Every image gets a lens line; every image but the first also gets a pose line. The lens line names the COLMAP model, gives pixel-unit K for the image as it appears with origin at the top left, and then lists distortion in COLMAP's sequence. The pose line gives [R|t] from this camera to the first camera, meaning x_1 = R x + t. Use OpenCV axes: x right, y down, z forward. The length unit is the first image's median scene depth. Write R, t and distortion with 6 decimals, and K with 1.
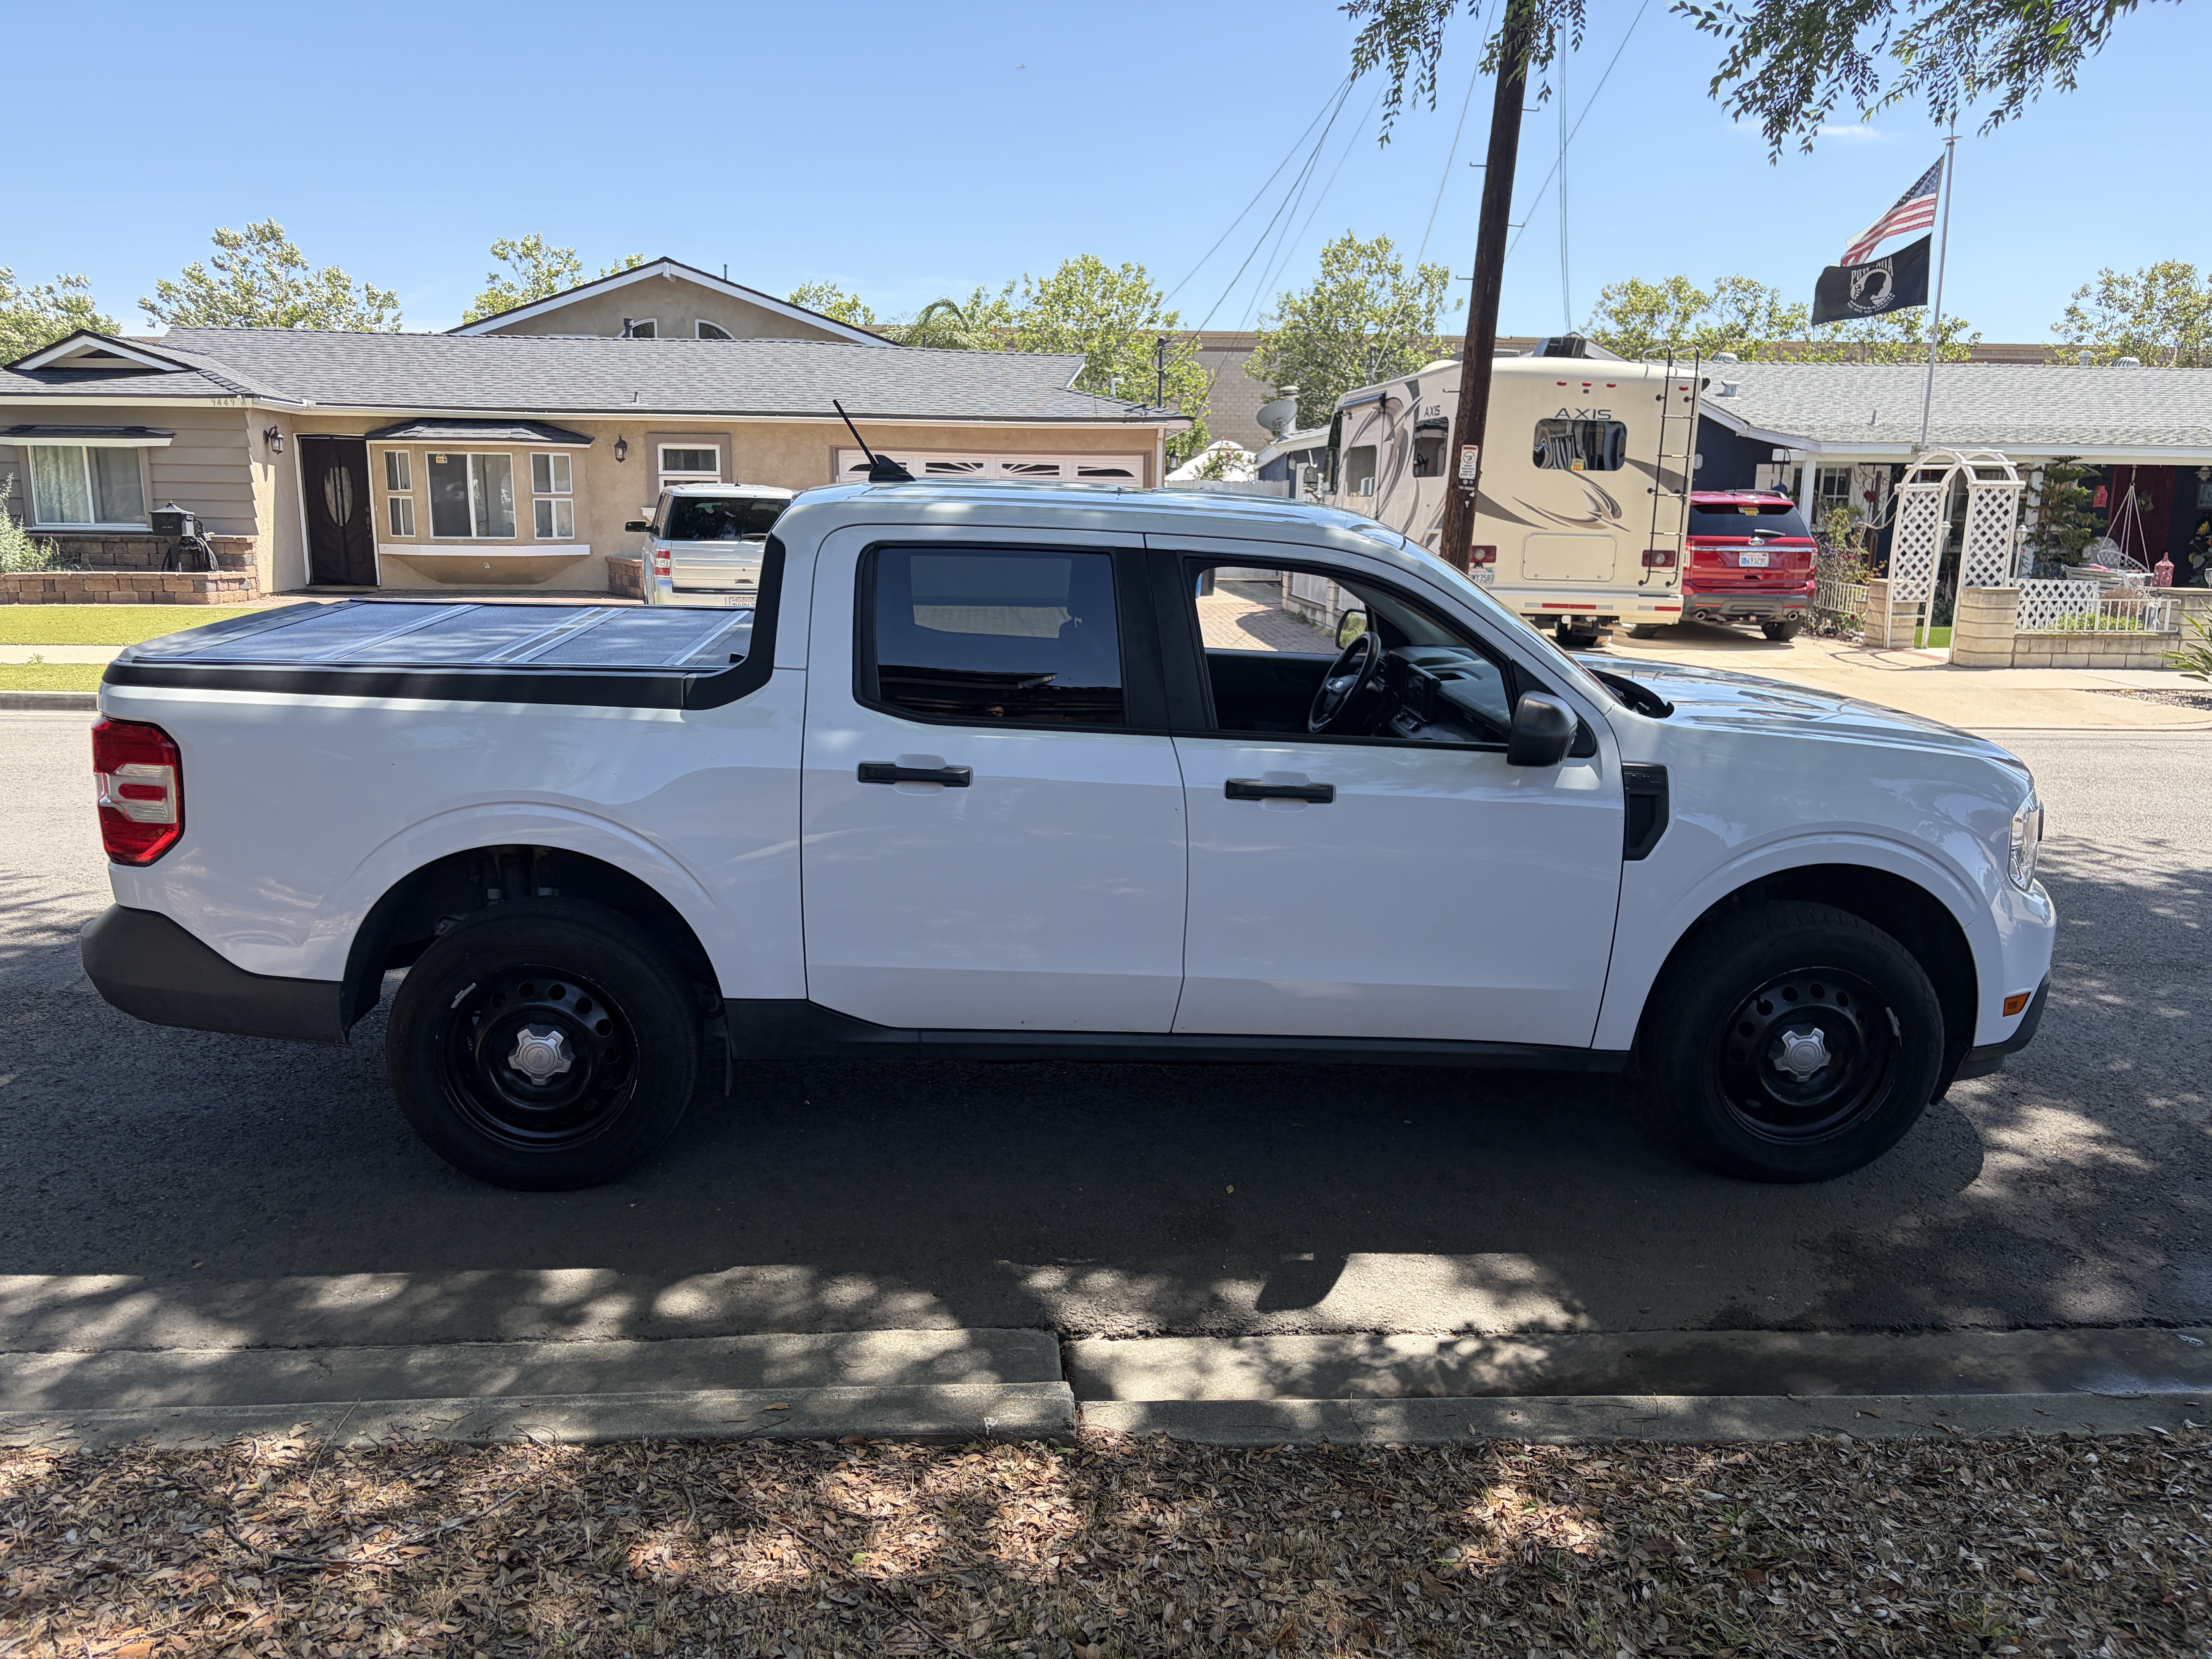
lens RADIAL K [[1686.2, 0, 1108.5], [0, 1686.2, 827.5], [0, 0, 1]] dist [0.007753, -0.004271]
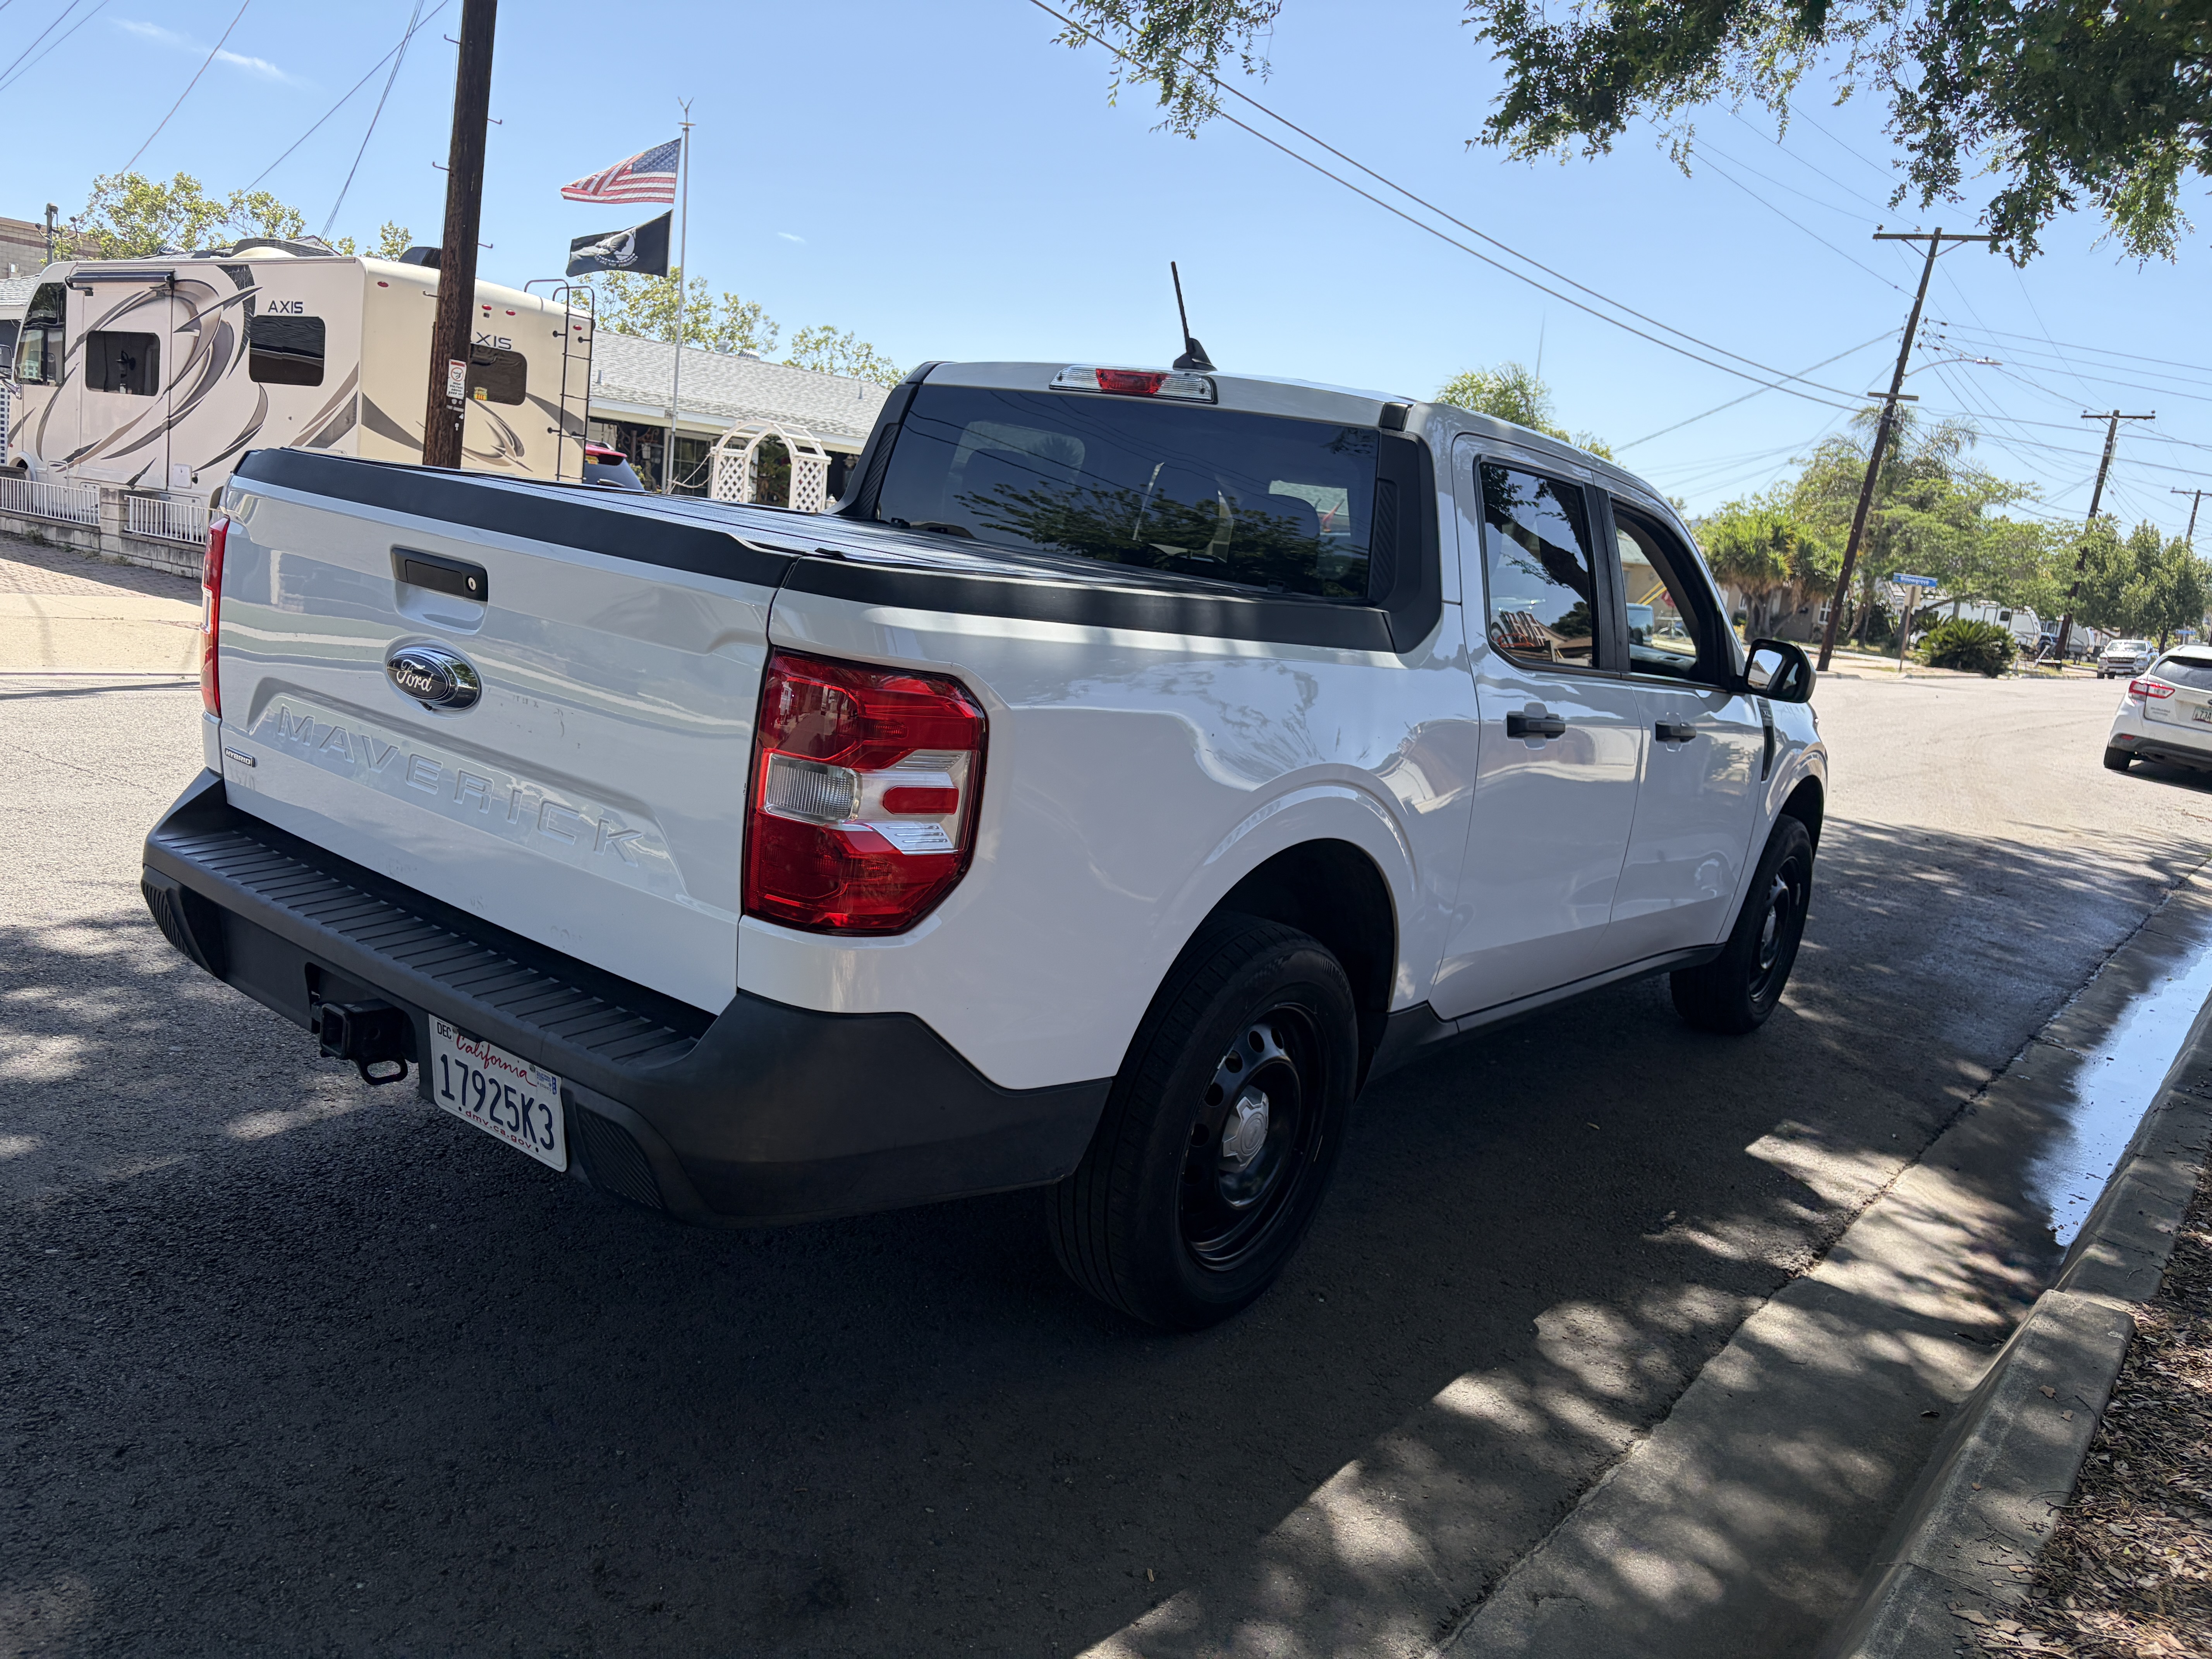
lens RADIAL K [[1686.2, 0, 1112.3], [0, 1686.2, 821.7], [0, 0, 1]] dist [0.007753, -0.004271]
pose [[0.622136, -0.074824, 0.779325, -0.221805], [0.055627, 0.997131, 0.051328, -0.009260], [-0.780930, 0.011419, 0.624514, 0.143684]]
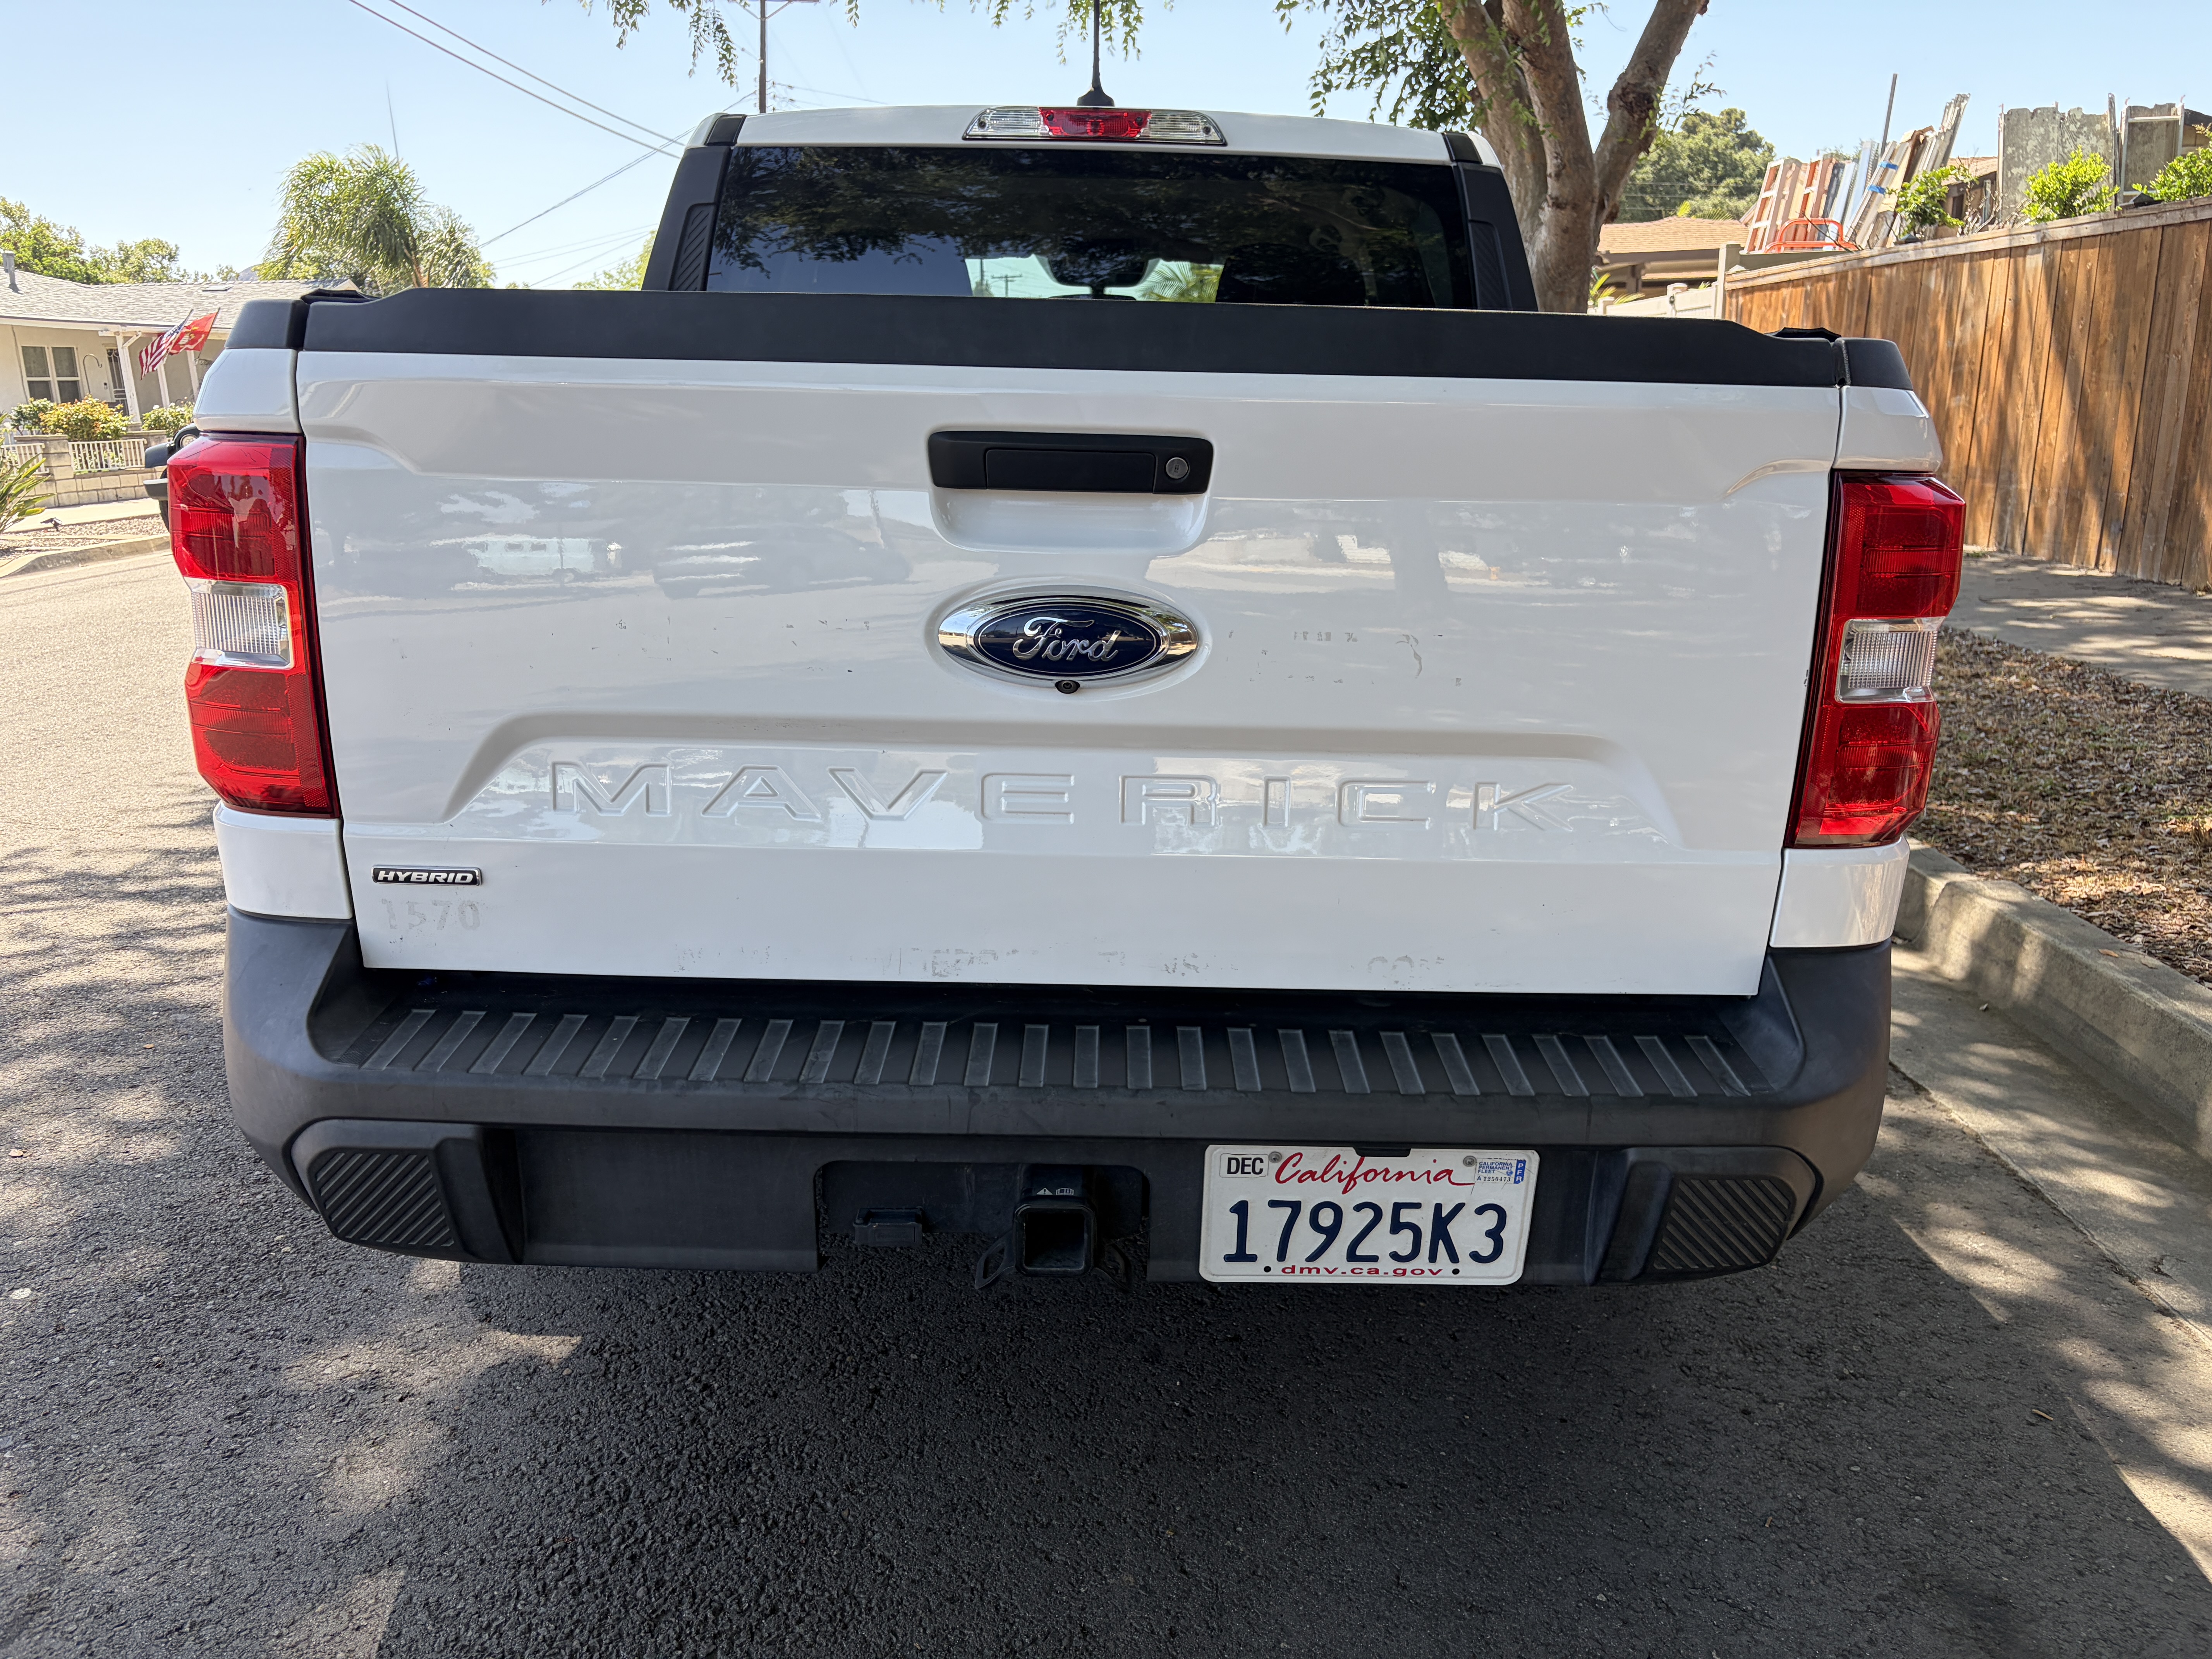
lens RADIAL K [[1686.2, 0, 1112.2], [0, 1686.2, 838.8], [0, 0, 1]] dist [0.007753, -0.004271]
pose [[0.040765, -0.271802, 0.961489, -0.274922], [0.211463, 0.942838, 0.257564, -0.124343], [-0.976535, 0.192820, 0.095911, 0.866699]]
